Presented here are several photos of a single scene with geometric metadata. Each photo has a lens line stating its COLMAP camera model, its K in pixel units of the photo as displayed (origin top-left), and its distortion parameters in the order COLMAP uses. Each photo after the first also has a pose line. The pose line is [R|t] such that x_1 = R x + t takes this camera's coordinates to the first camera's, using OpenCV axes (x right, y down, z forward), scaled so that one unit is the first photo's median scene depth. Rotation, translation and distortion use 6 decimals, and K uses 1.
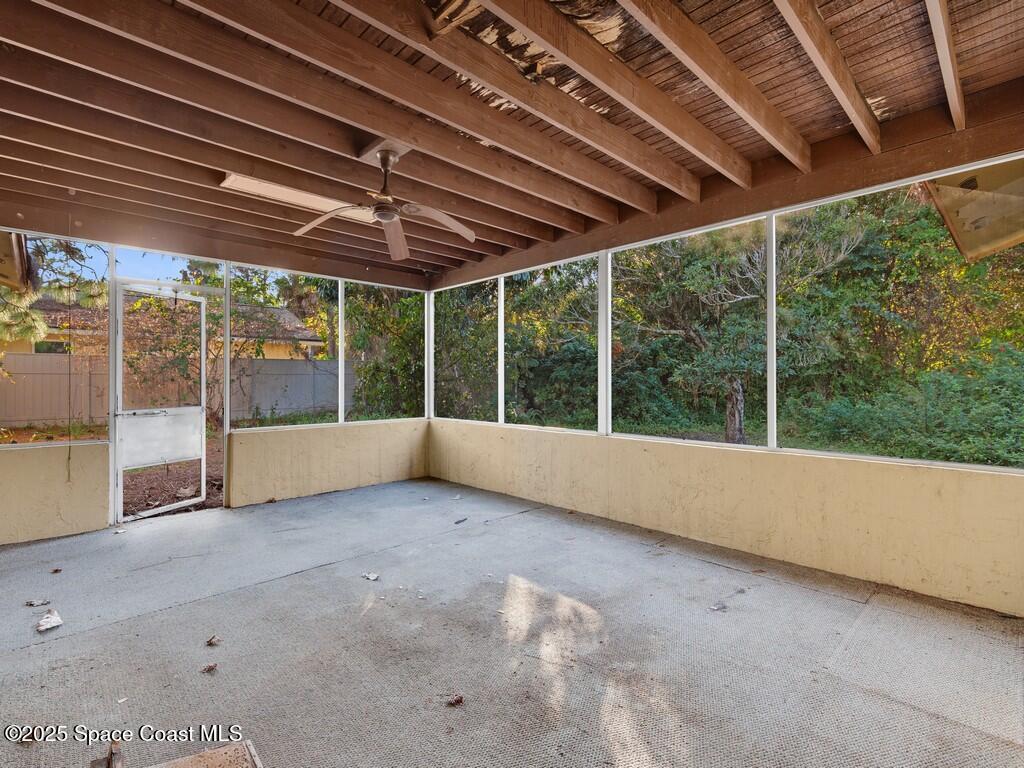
lens RADIAL K [[499.1, 0, 507.9], [0, 499.1, 382.3], [0, 0, 1]] dist [-0.000252, 0.000168]
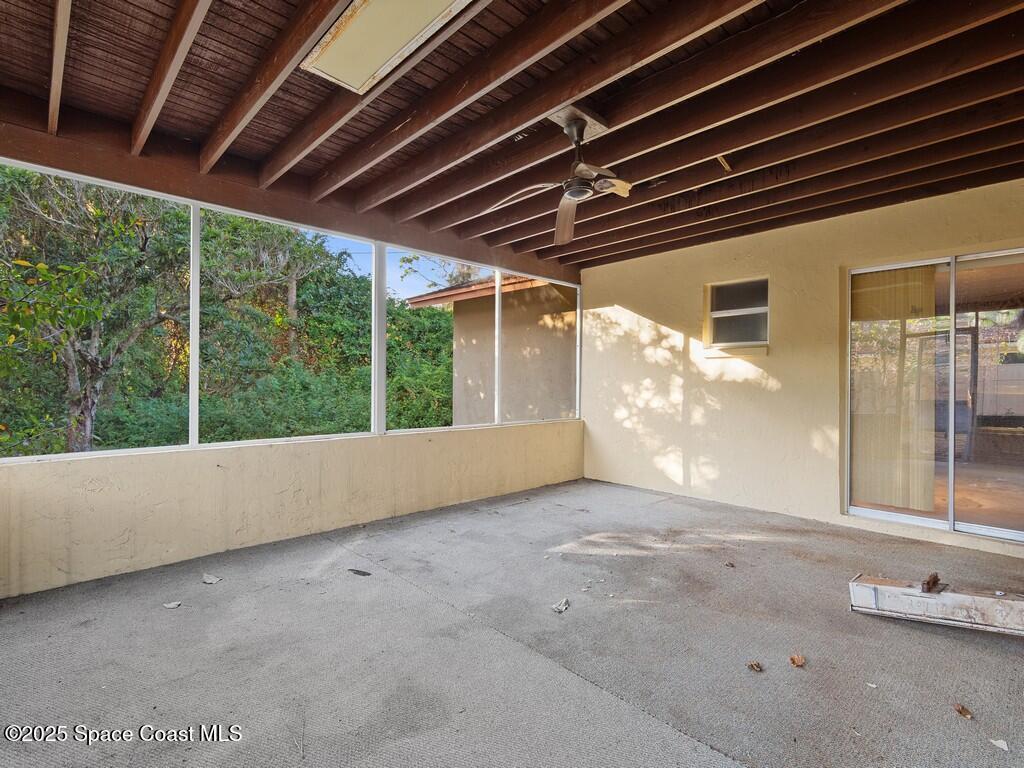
lens RADIAL K [[499.1, 0, 505.9], [0, 499.1, 386.6], [0, 0, 1]] dist [-0.000252, 0.000168]
pose [[-0.006258, -0.006087, 0.999962, -1.017992], [-0.005480, 0.999967, 0.006052, 0.006706], [-0.999965, -0.005442, -0.006291, 0.997136]]
